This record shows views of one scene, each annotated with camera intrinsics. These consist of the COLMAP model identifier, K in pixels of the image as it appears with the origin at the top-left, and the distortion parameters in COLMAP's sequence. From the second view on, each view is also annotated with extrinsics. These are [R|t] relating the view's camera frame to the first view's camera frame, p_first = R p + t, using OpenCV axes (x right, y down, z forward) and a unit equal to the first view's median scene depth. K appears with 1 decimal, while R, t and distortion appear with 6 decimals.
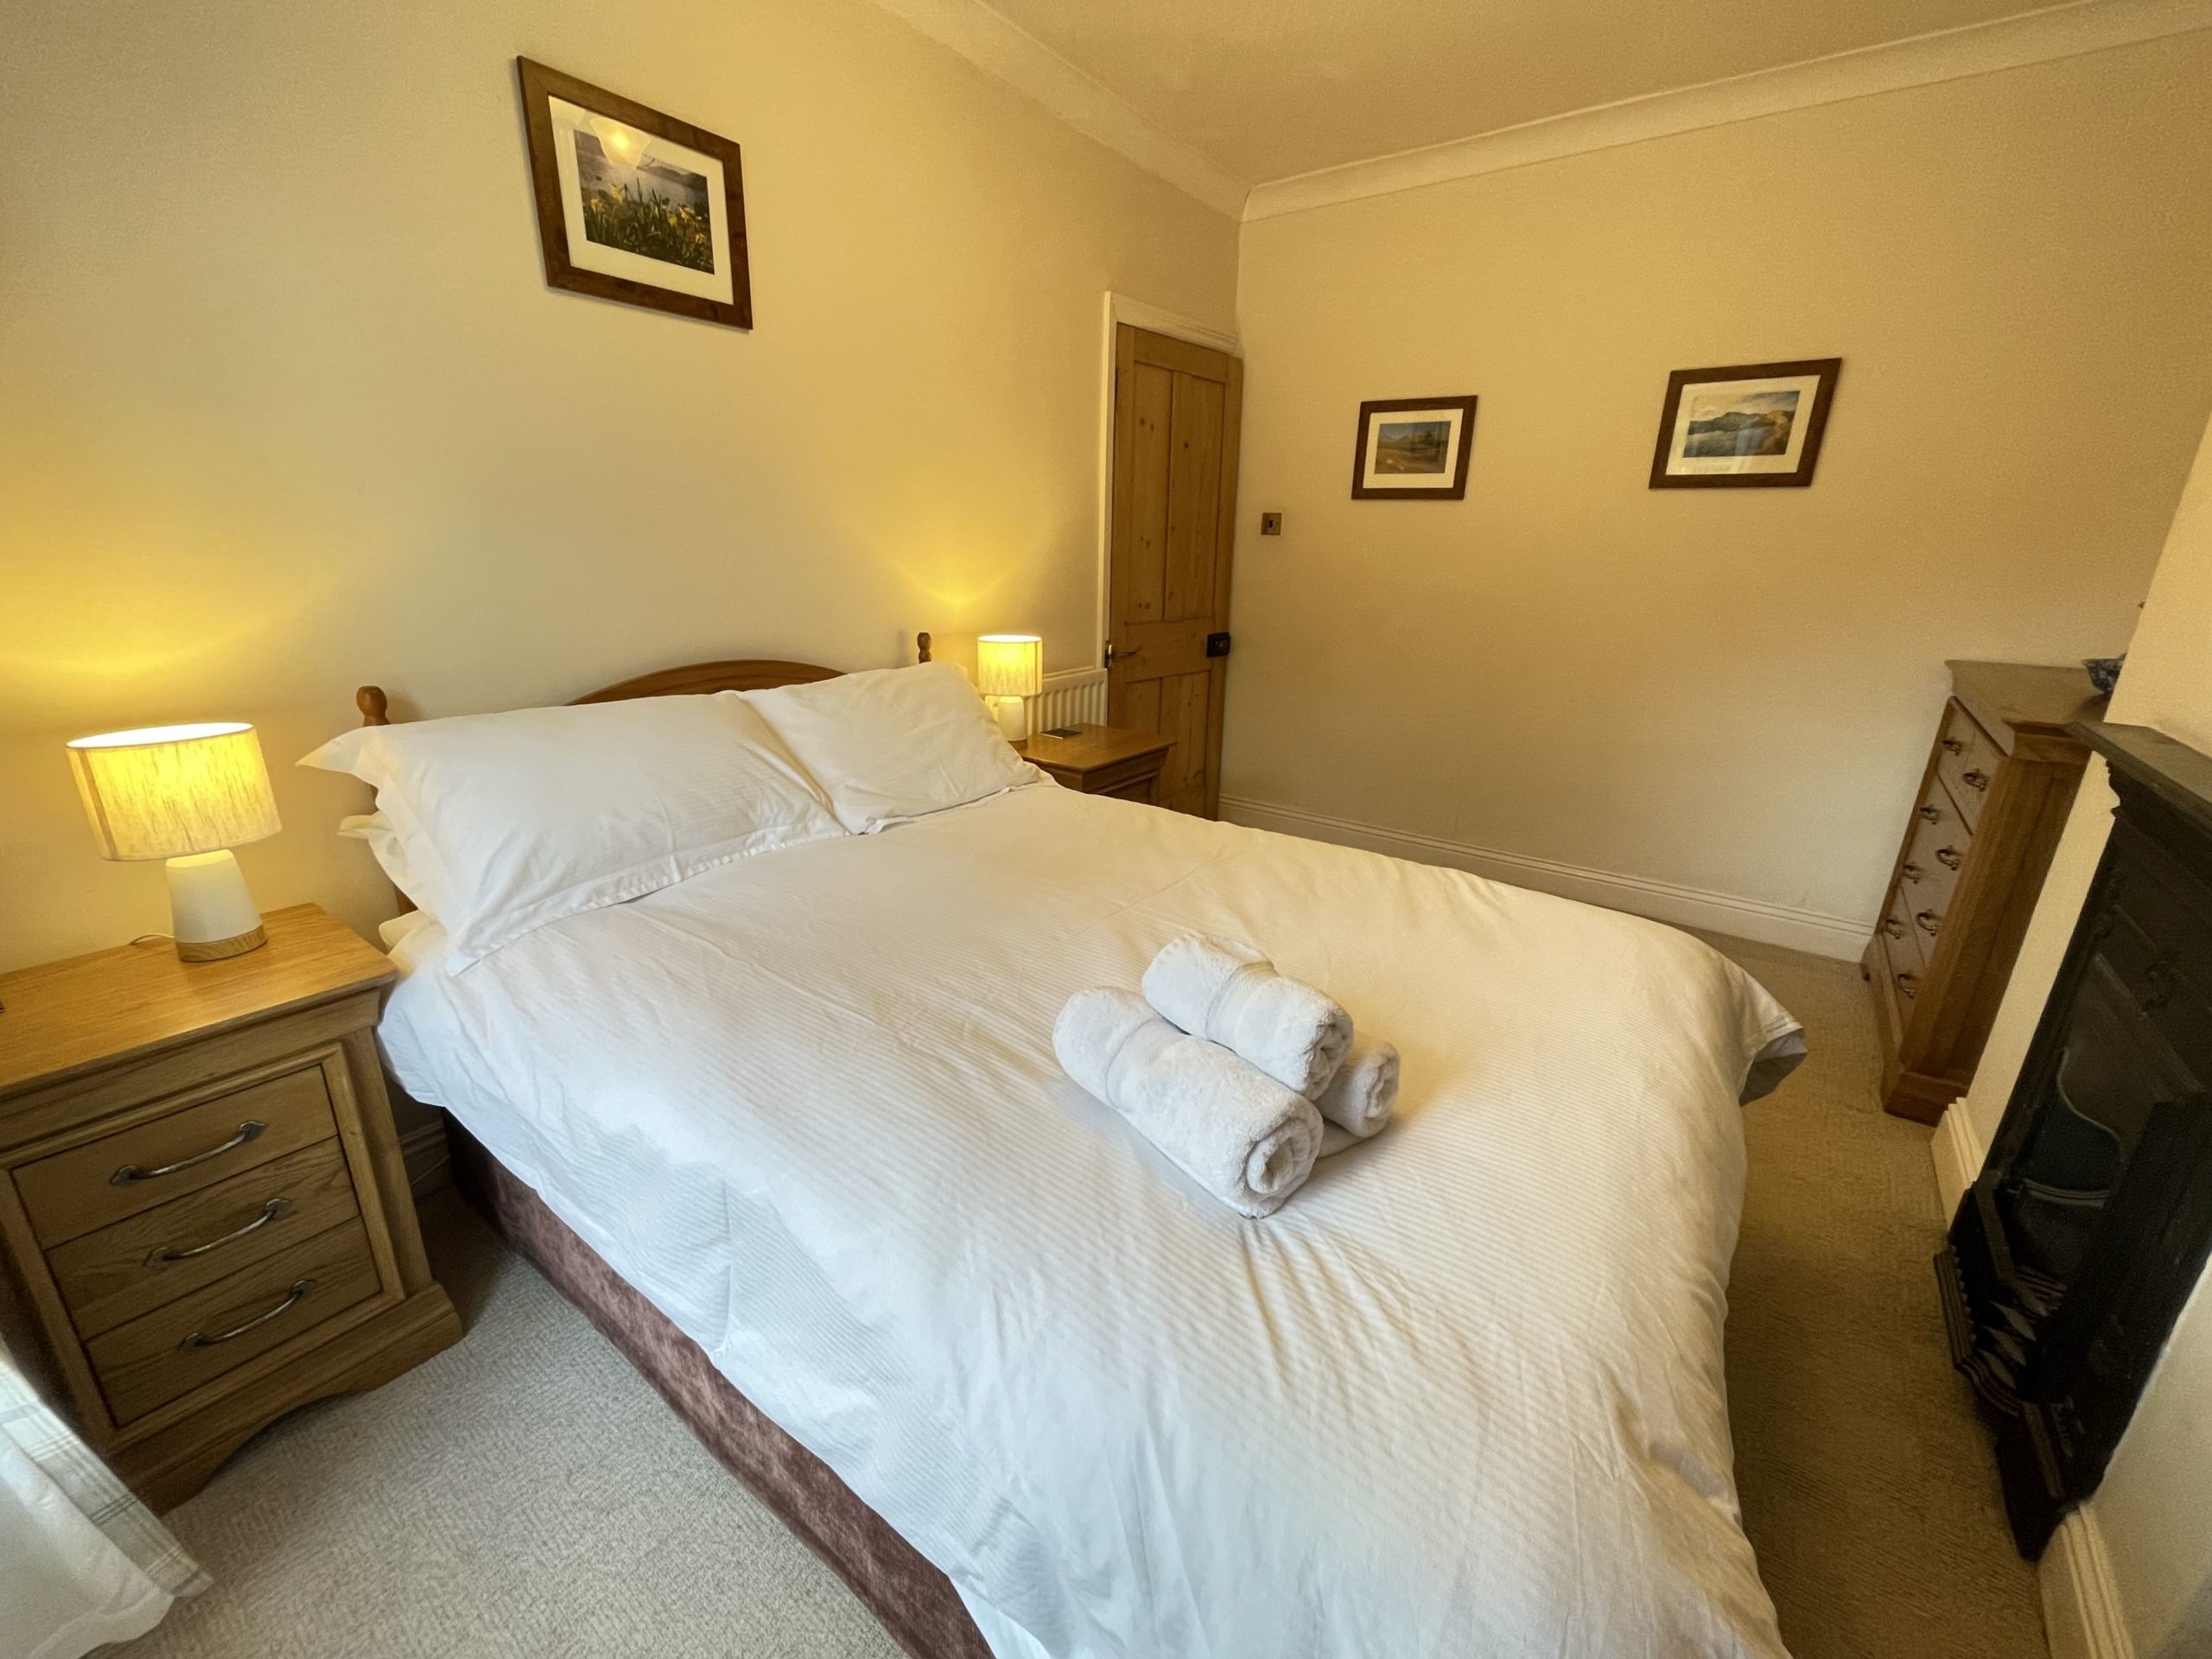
lens RADIAL K [[895.1, 0, 1096.8], [0, 895.1, 831.2], [0, 0, 1]] dist [-0.005645, -0.000312]
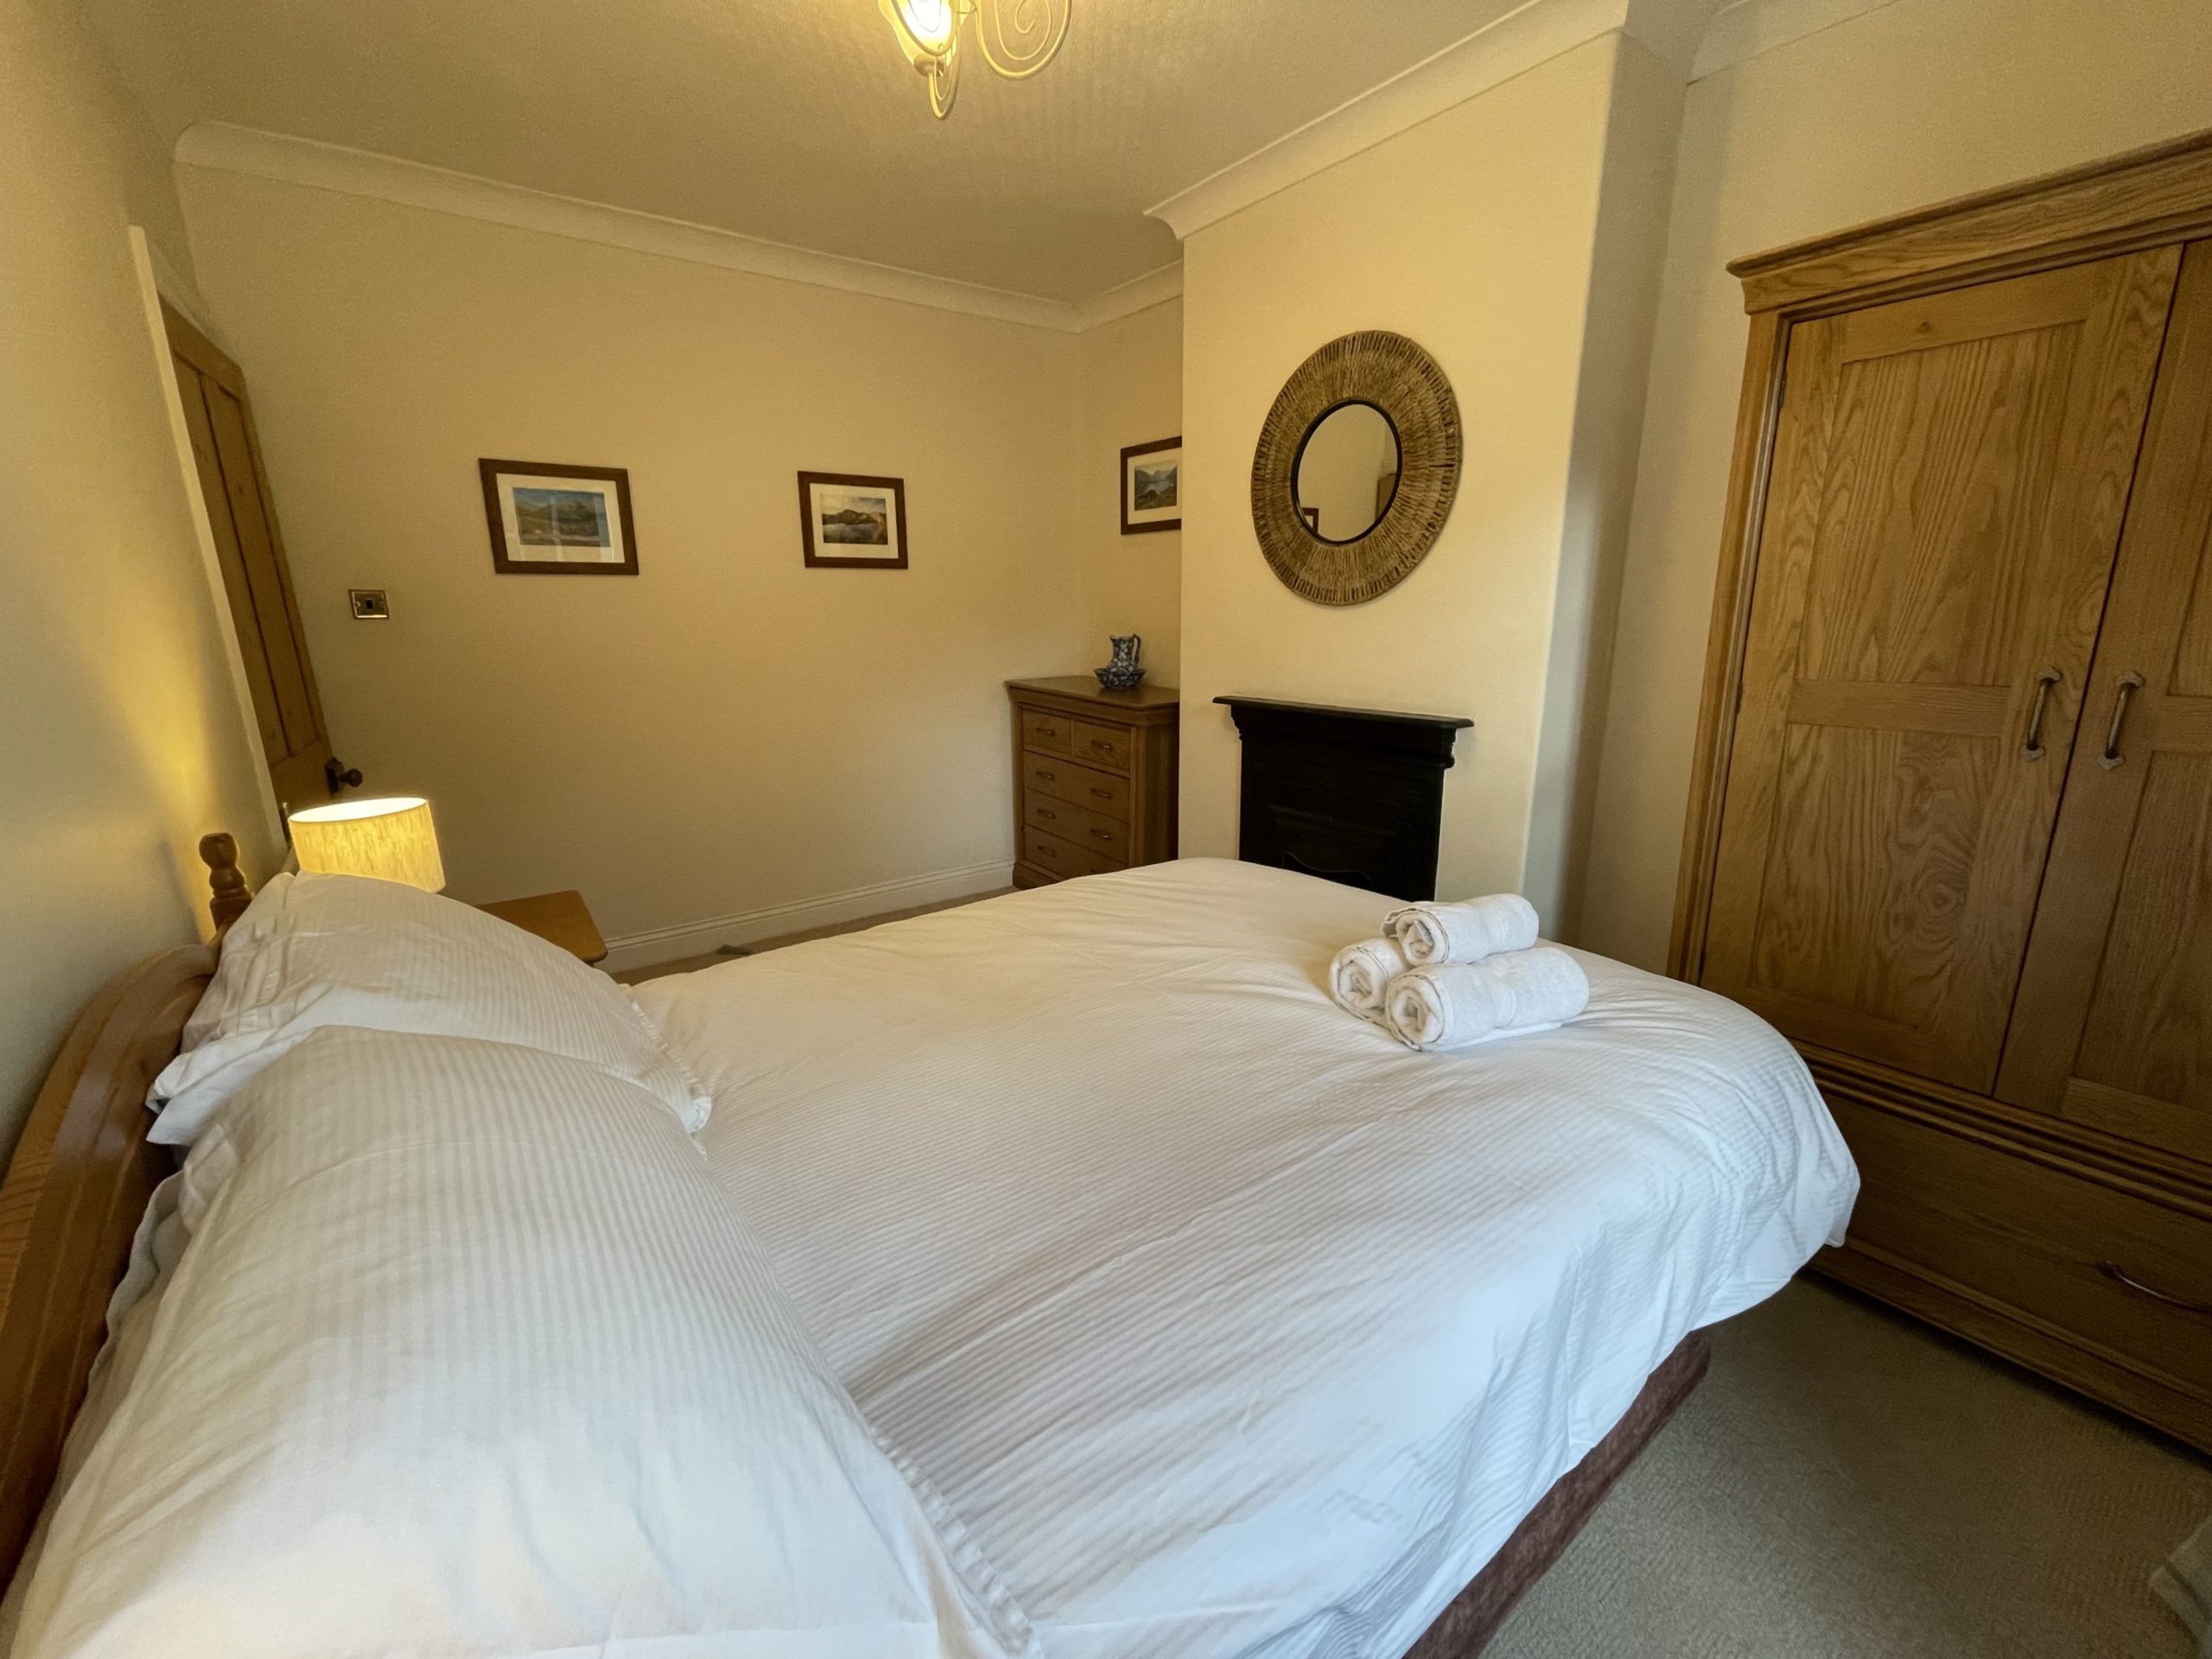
lens RADIAL K [[895.1, 0, 1101.7], [0, 895.1, 818.3], [0, 0, 1]] dist [-0.005645, -0.000312]
pose [[0.301735, -0.247300, 0.920760, -0.437797], [0.316306, 0.937039, 0.148018, -0.127817], [-0.899393, 0.246579, 0.360959, 0.312198]]
